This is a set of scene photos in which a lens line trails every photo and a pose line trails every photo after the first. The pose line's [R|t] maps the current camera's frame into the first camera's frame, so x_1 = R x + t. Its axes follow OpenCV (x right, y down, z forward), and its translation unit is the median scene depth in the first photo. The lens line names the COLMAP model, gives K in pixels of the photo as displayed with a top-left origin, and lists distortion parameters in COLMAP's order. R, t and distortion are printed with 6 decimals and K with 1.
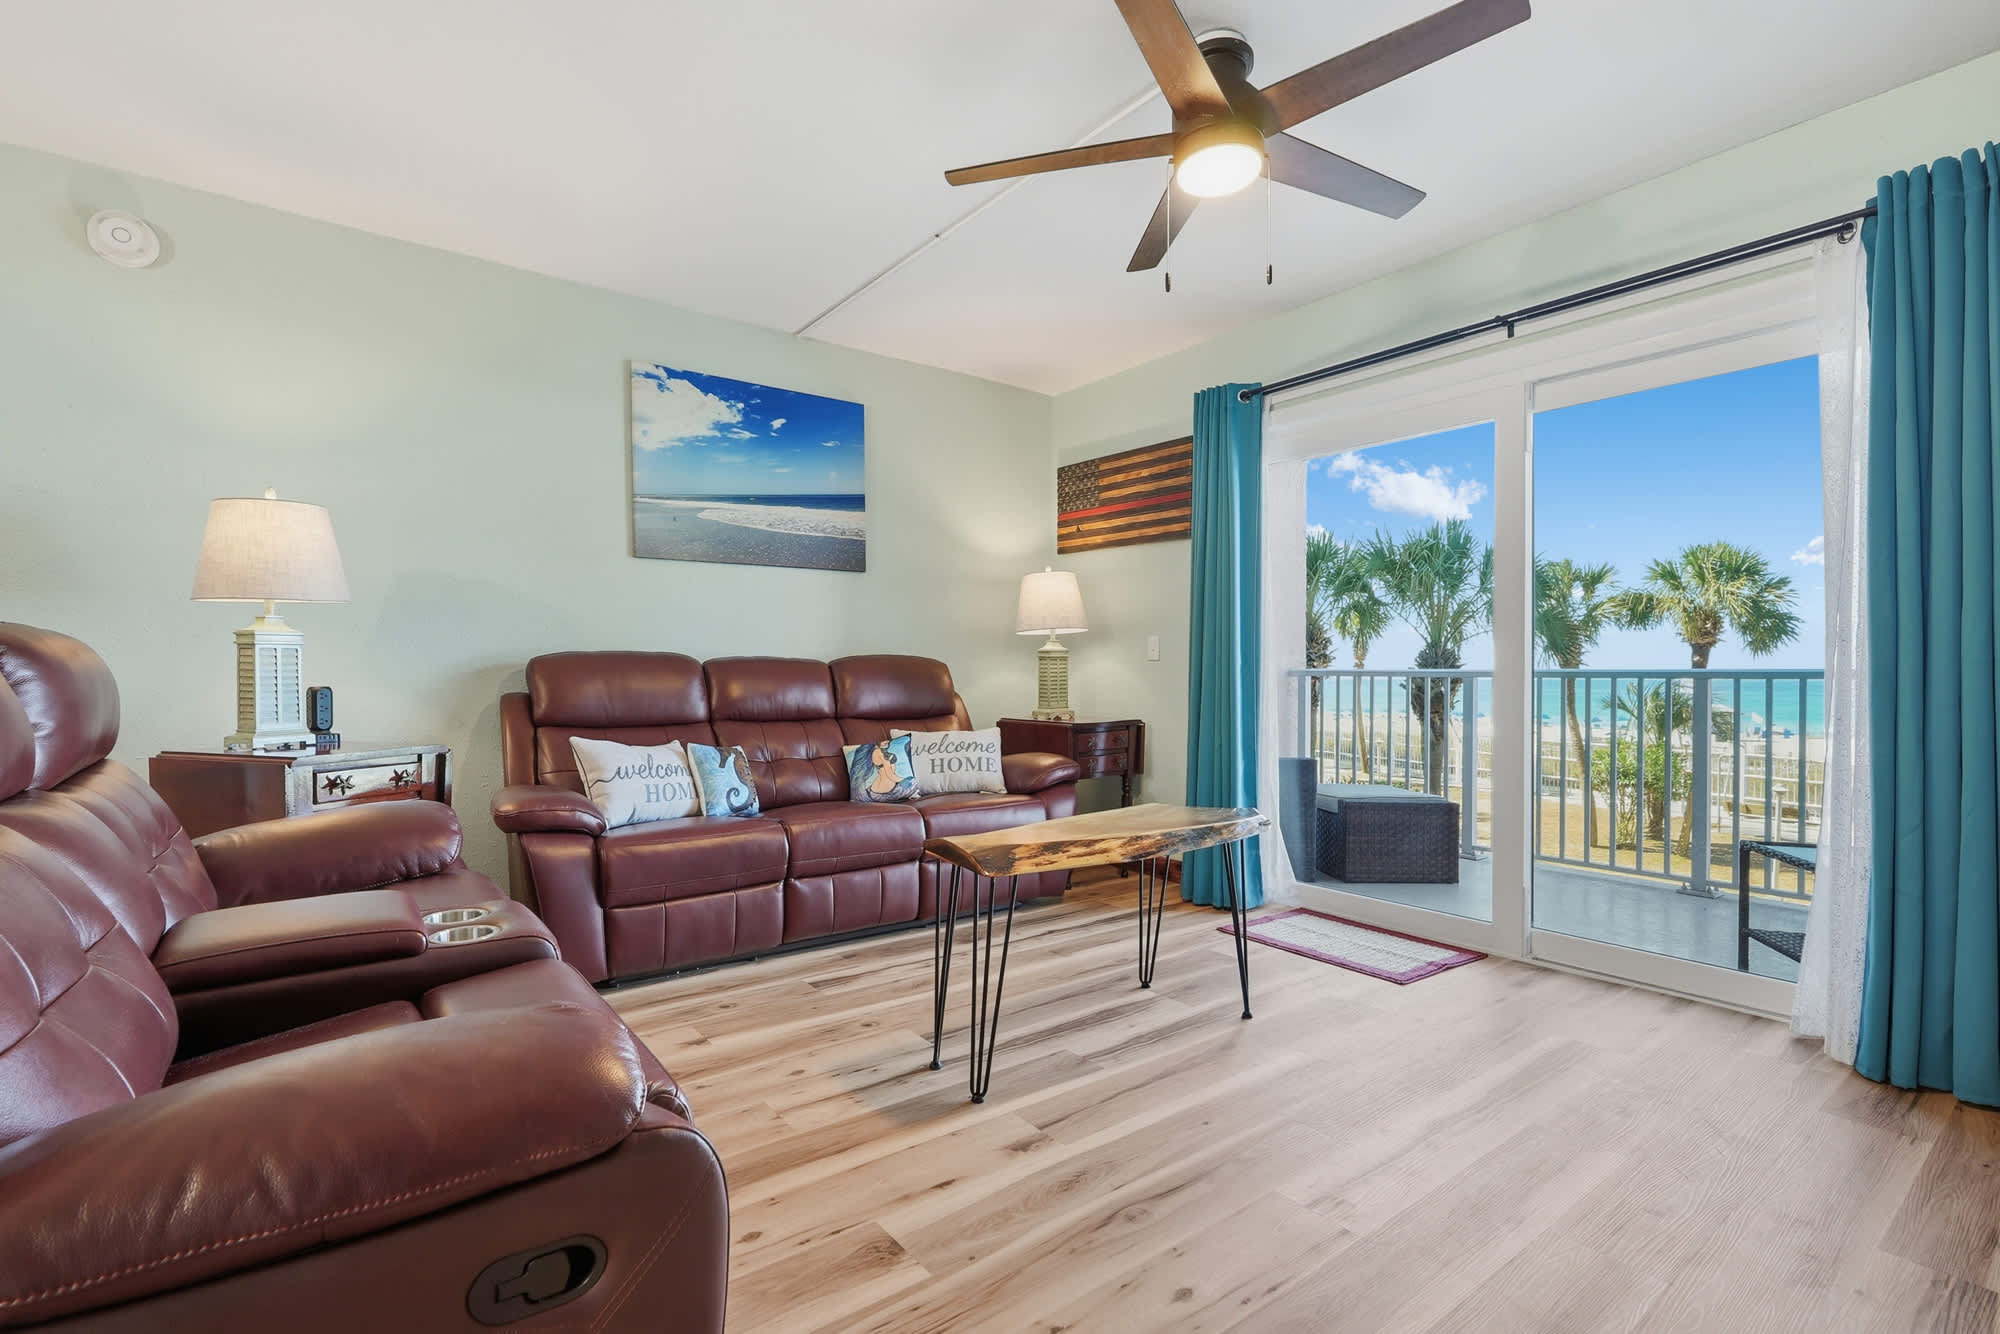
lens RADIAL K [[907.1, 0, 1000.8], [0, 907.1, 673.2], [0, 0, 1]] dist [-0.000595, -0.000473]
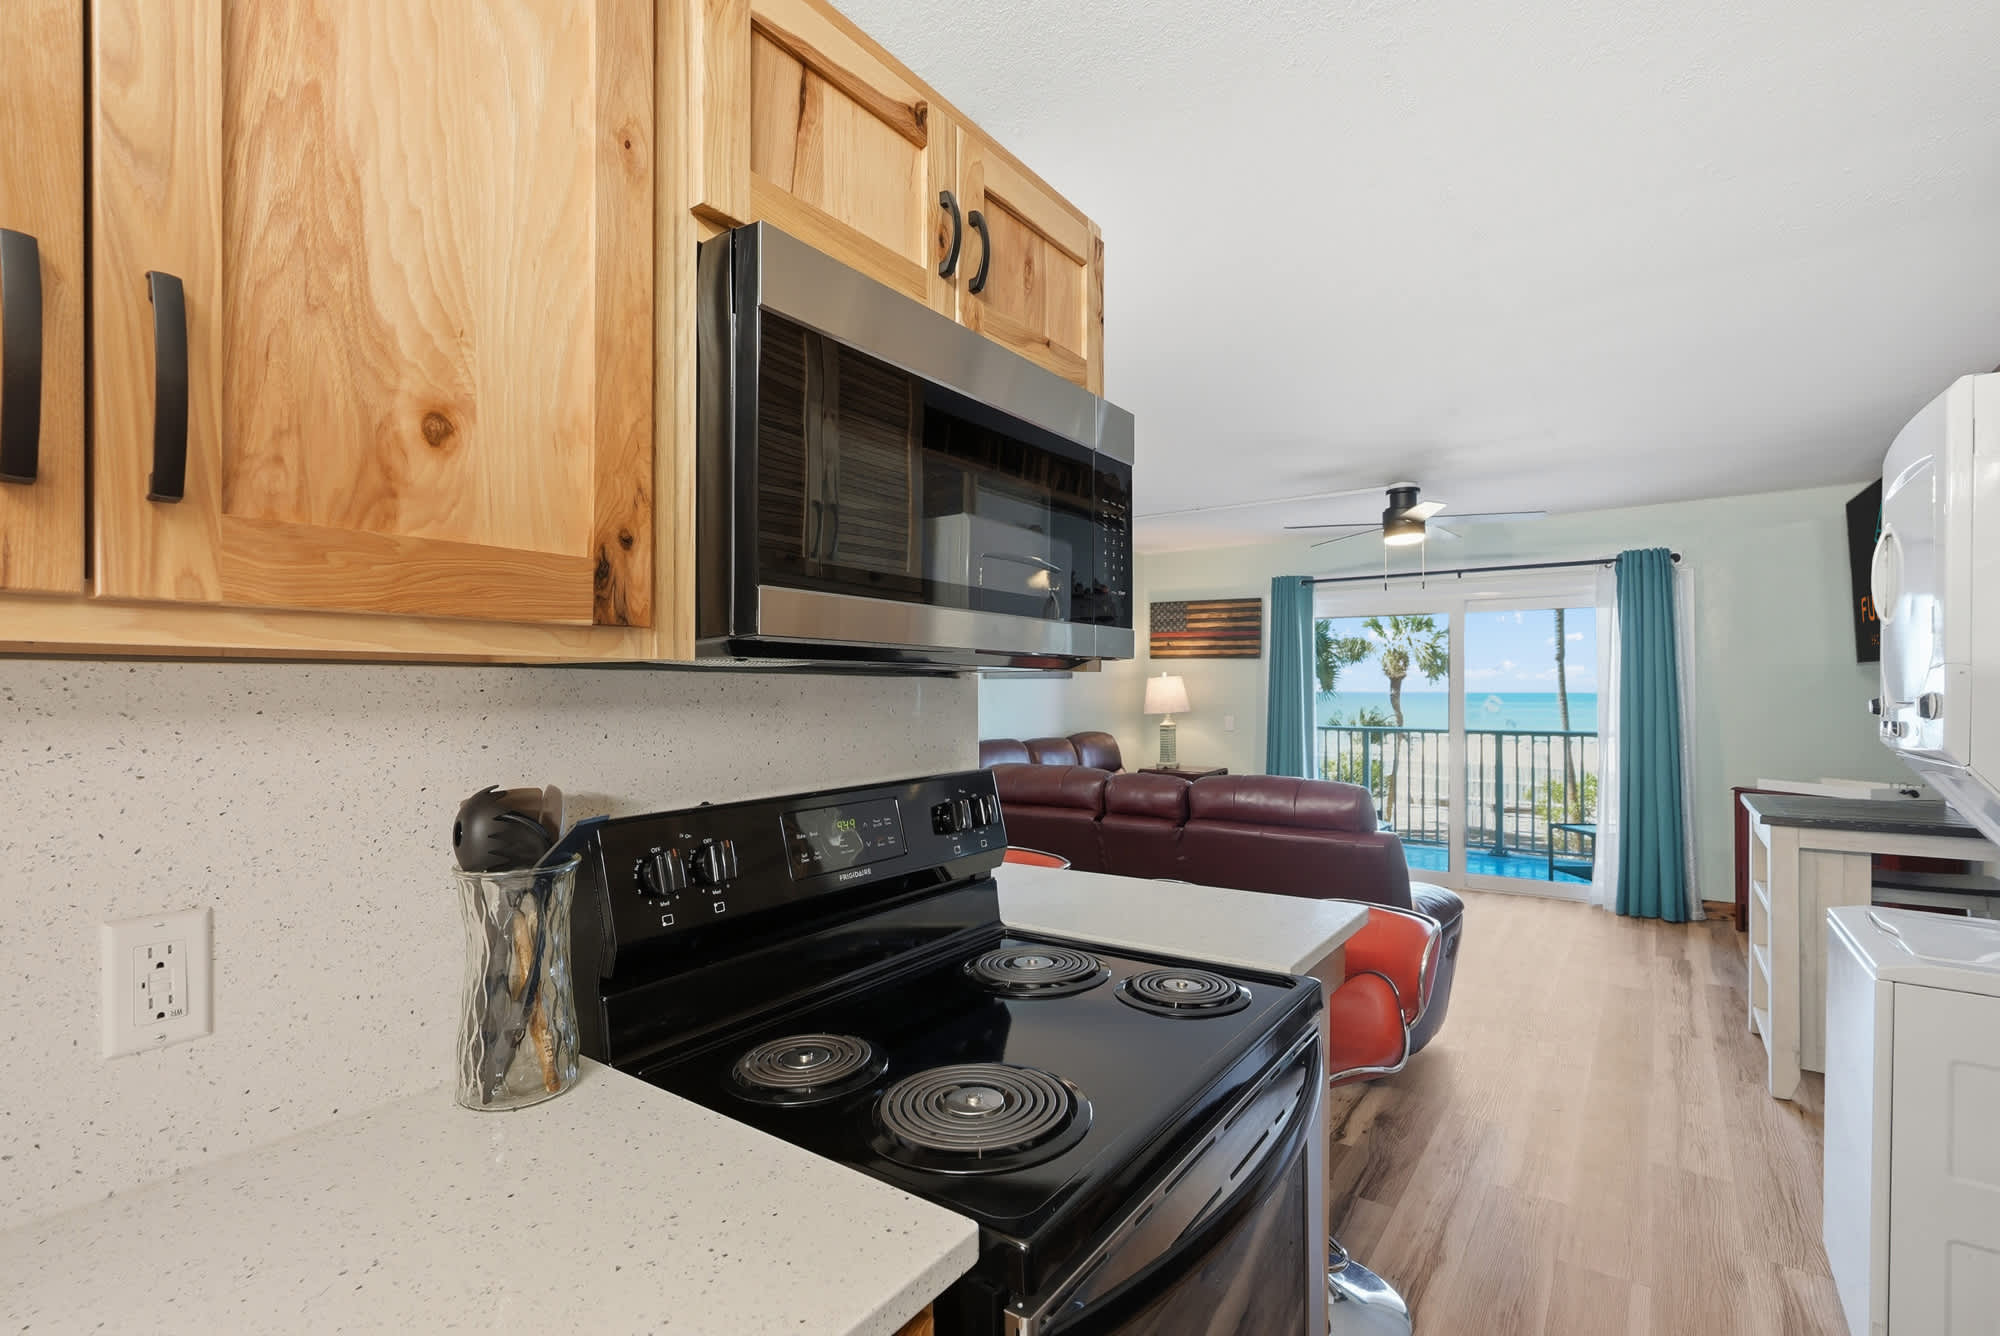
lens RADIAL K [[913.7, 0, 1000.1], [0, 913.7, 681.1], [0, 0, 1]] dist [-0.001229, 0.000029]
pose [[0.957679, -0.004399, 0.287804, -0.401445], [0.006802, 0.999950, -0.007351, -0.054040], [-0.287758, 0.008997, 0.957661, -0.259616]]
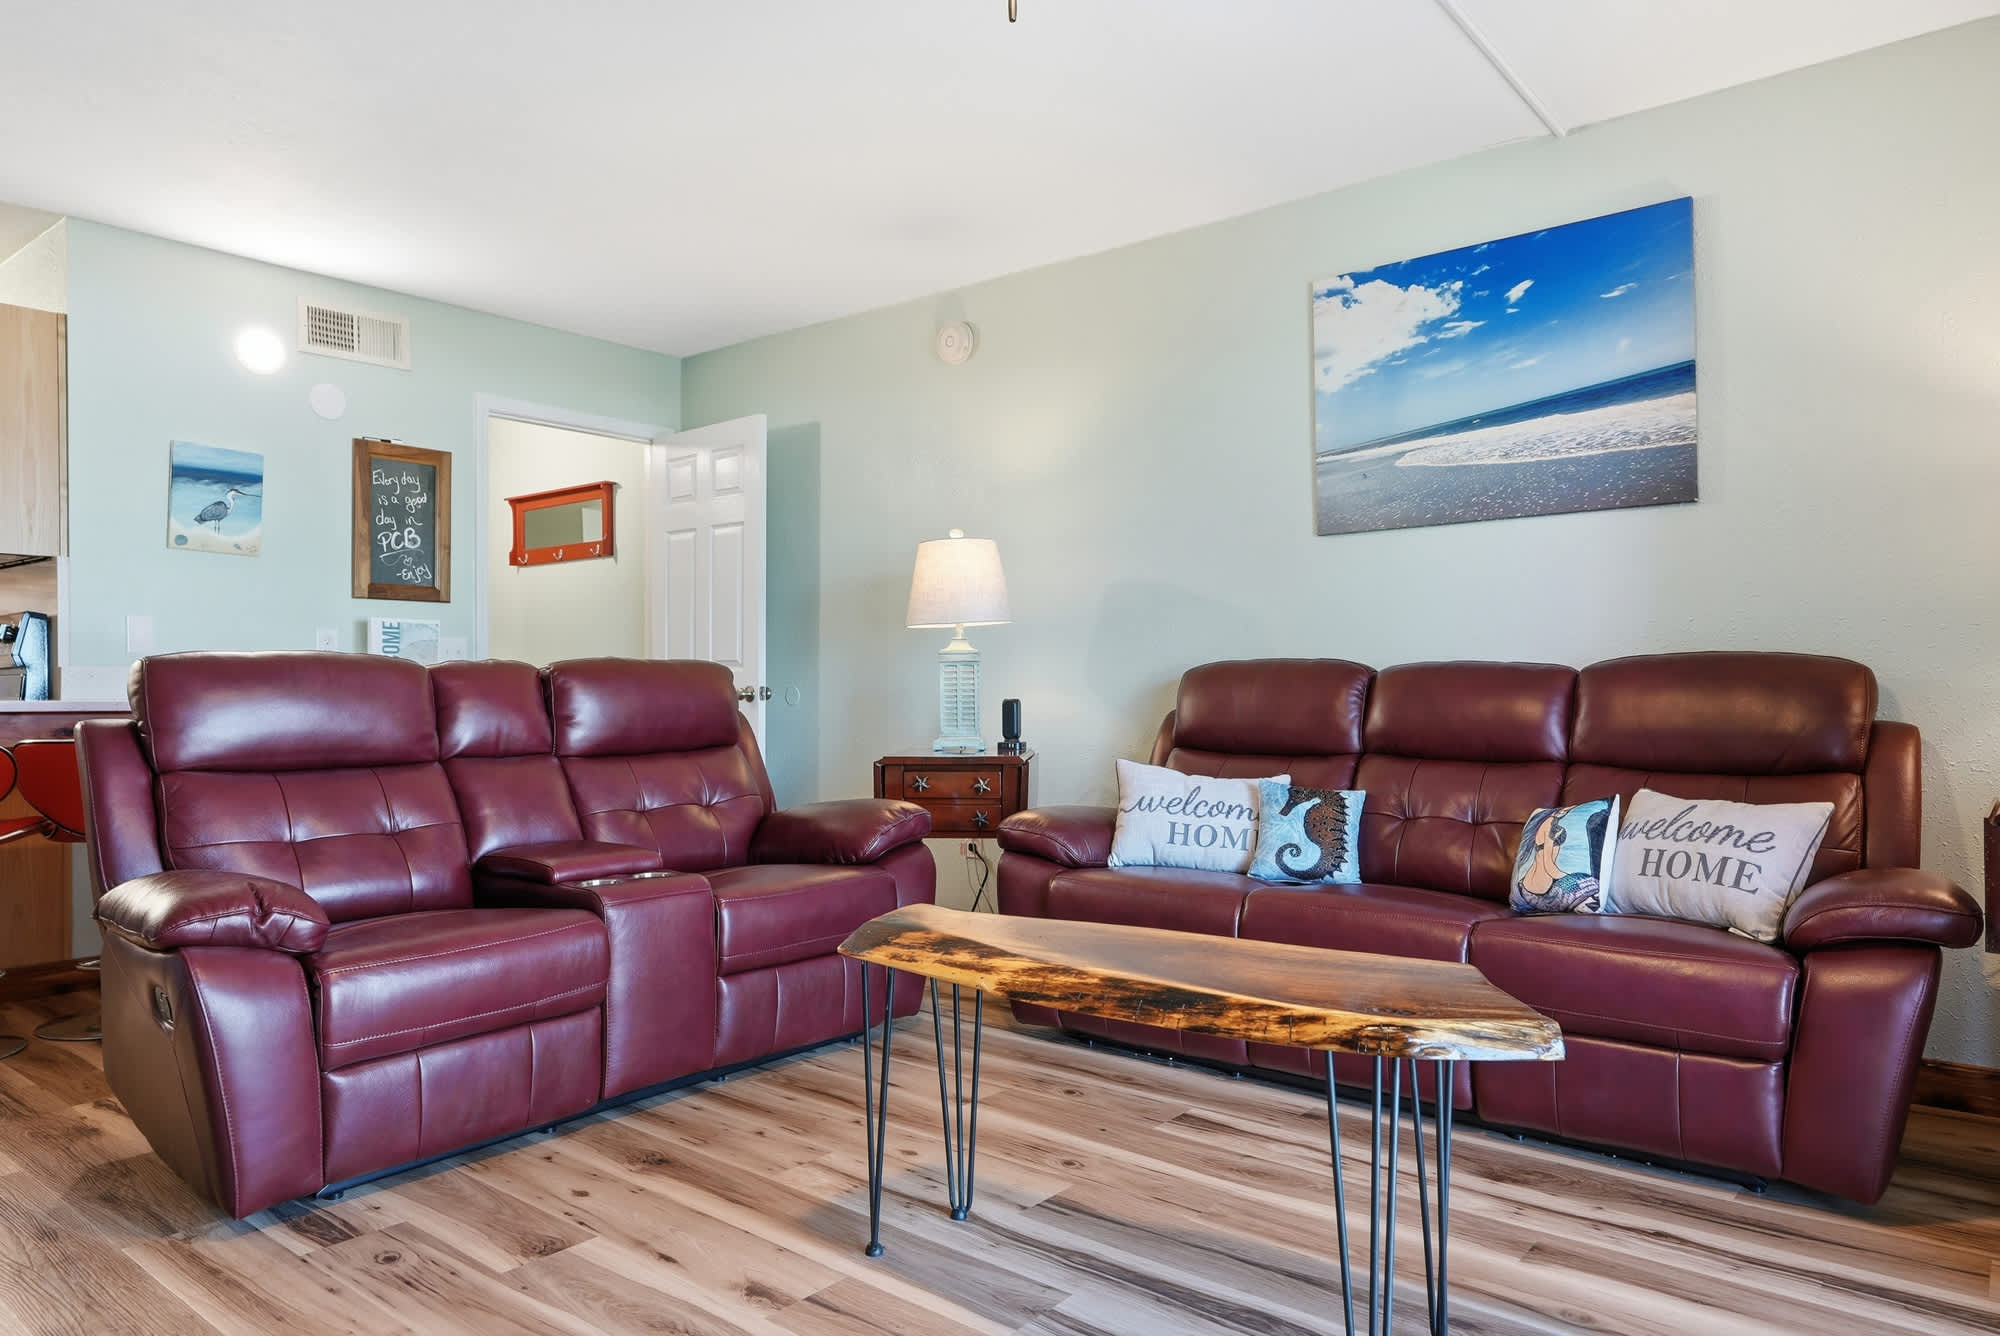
lens RADIAL K [[1274.1, 0, 1006.0], [0, 1274.1, 694.0], [0, 0, 1]] dist [0.004319, -0.000761]
pose [[0.242099, 0.003906, -0.970244, 0.581774], [-0.001161, 0.999992, 0.003736, 0.002327], [0.970251, 0.000222, 0.242102, 0.482463]]
